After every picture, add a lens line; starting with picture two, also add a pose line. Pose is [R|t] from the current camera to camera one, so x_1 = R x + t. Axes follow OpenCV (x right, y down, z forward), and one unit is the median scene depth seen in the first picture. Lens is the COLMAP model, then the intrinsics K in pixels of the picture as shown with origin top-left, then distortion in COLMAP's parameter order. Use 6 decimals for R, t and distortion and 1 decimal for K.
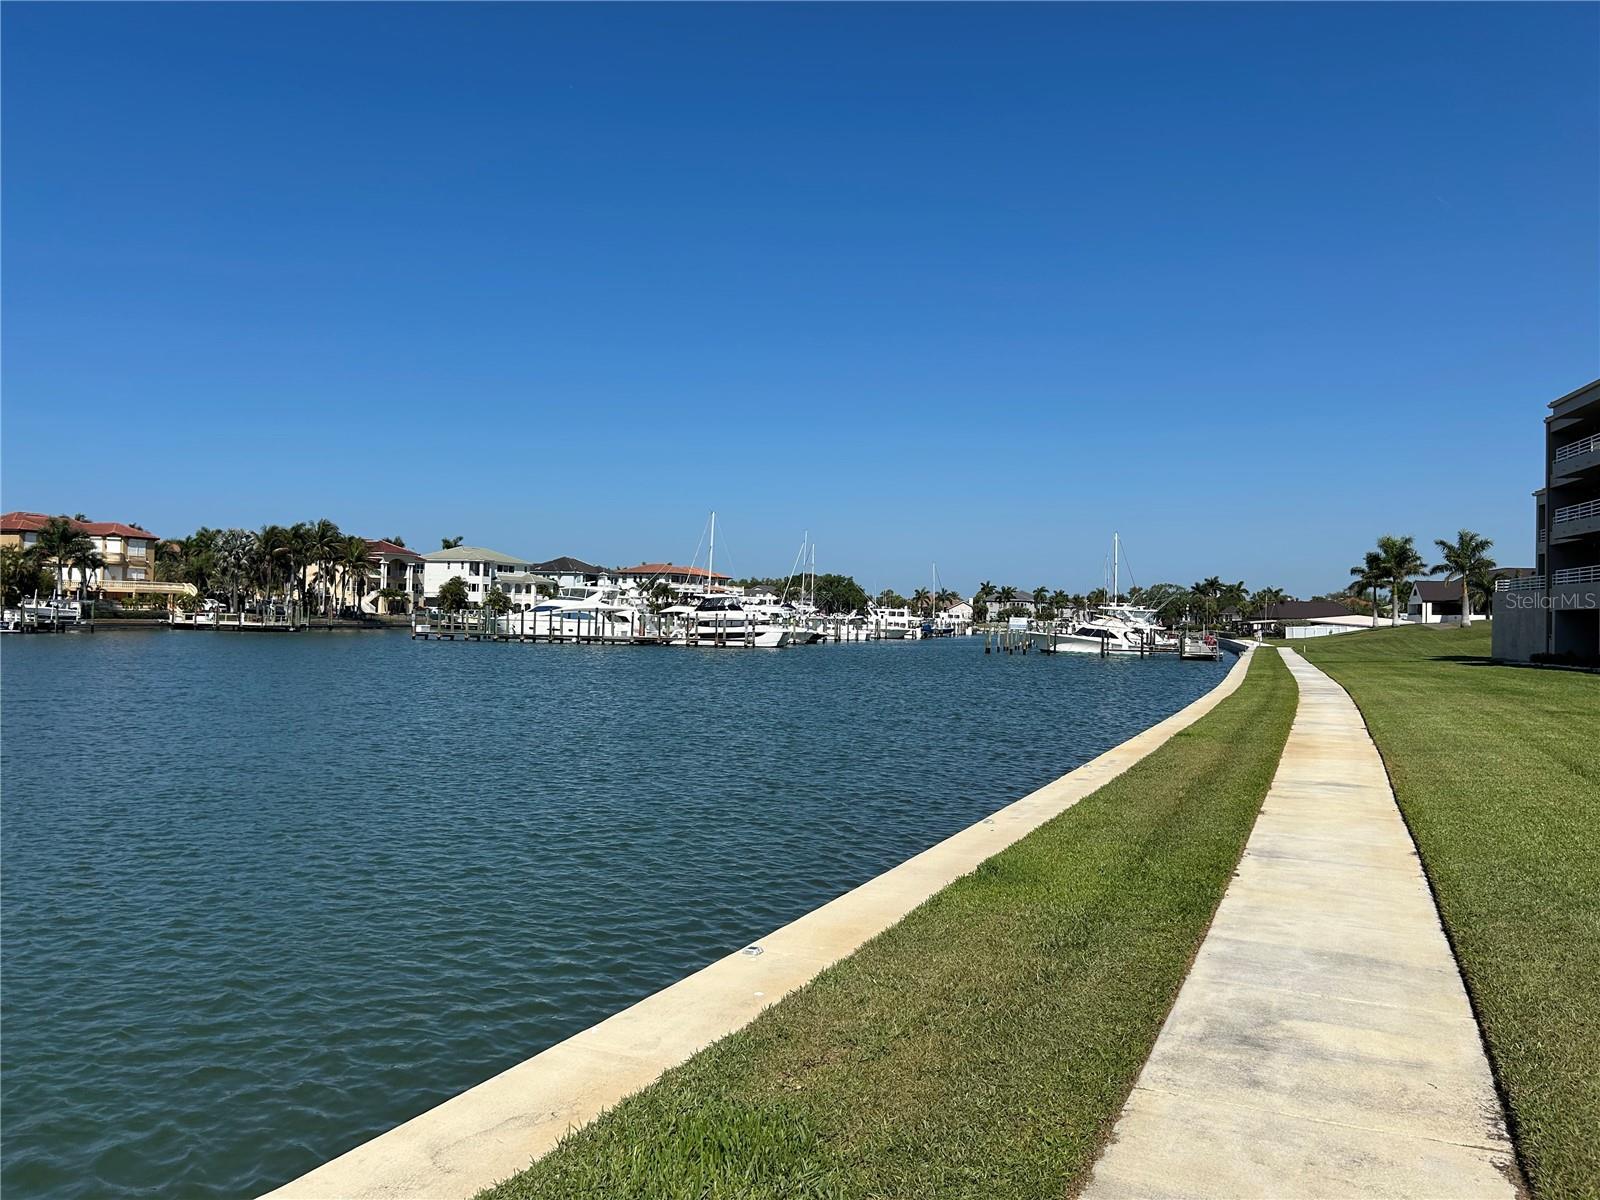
lens RADIAL K [[1201.9, 0, 800.0], [0, 1201.9, 600.0], [0, 0, 1]] dist [0.050169, -0.047863]
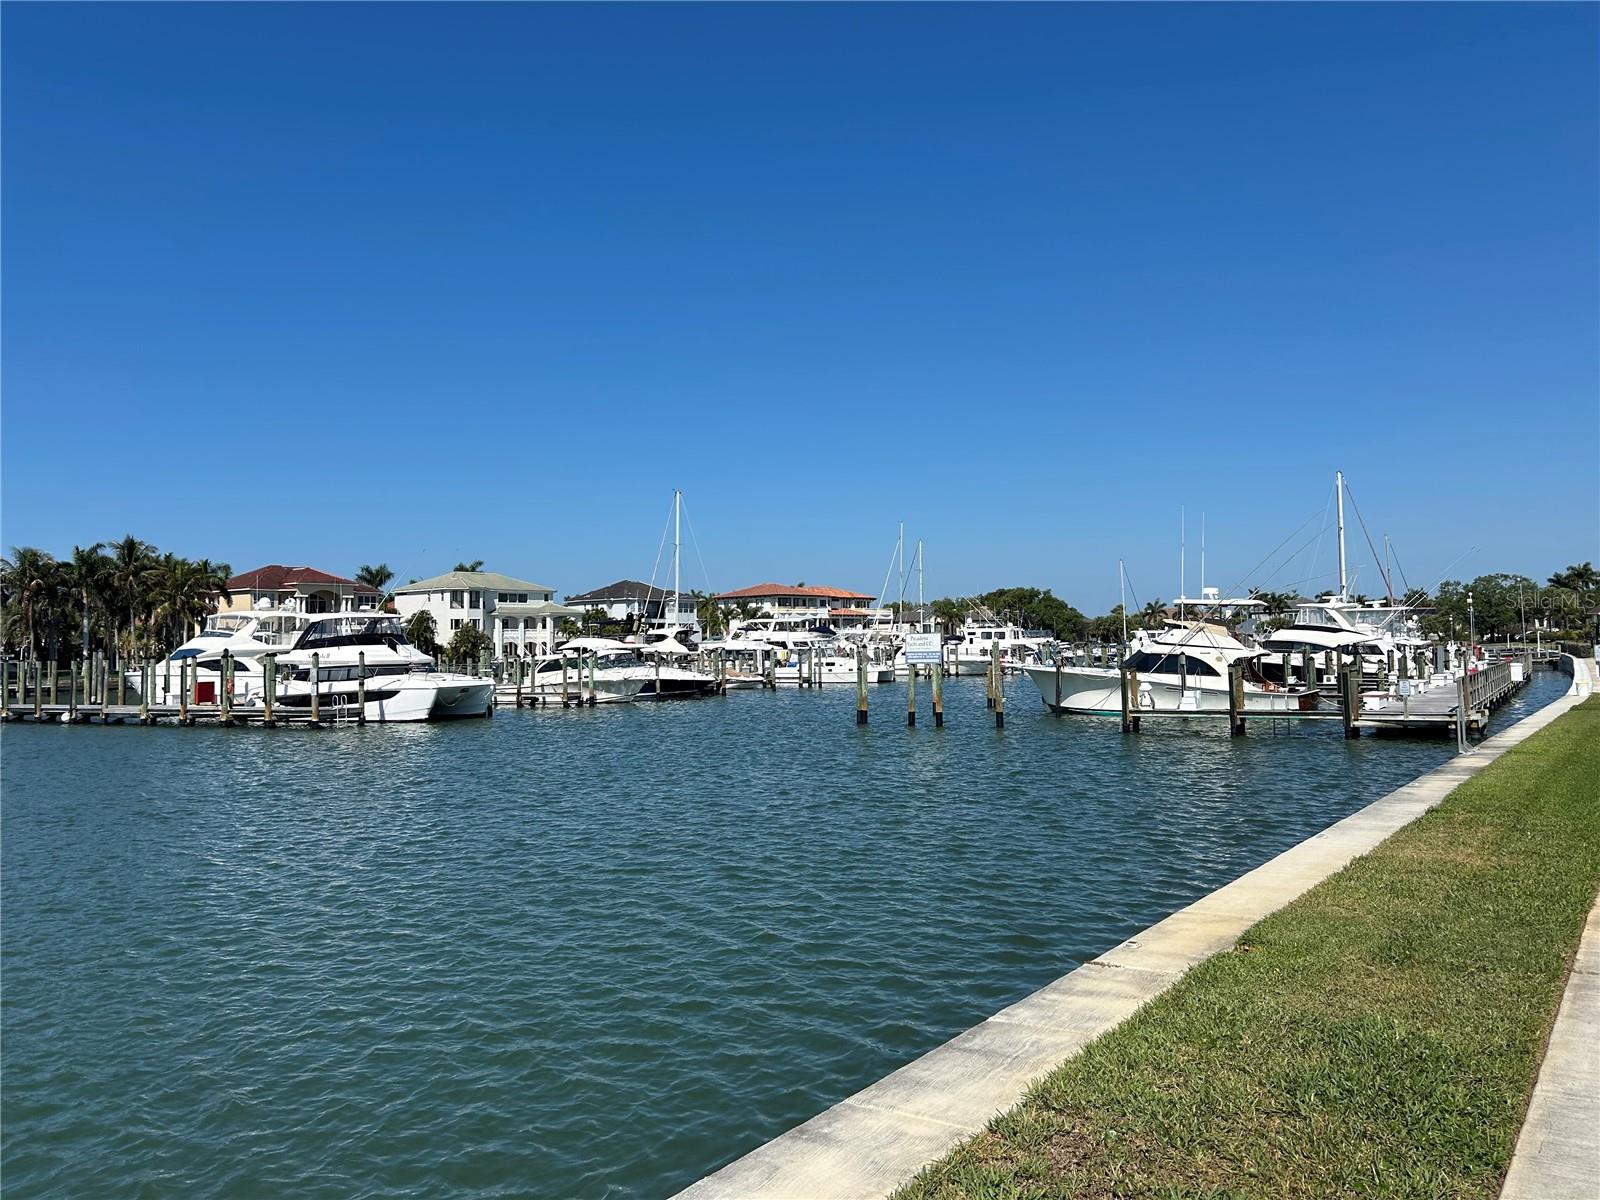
lens RADIAL K [[1201.9, 0, 800.0], [0, 1201.9, 600.0], [0, 0, 1]] dist [0.050169, -0.047863]
pose [[0.966489, -0.050135, -0.251763, 0.155174], [0.043711, 0.998562, -0.031047, 0.008952], [0.252958, 0.019002, 0.967291, 0.387409]]
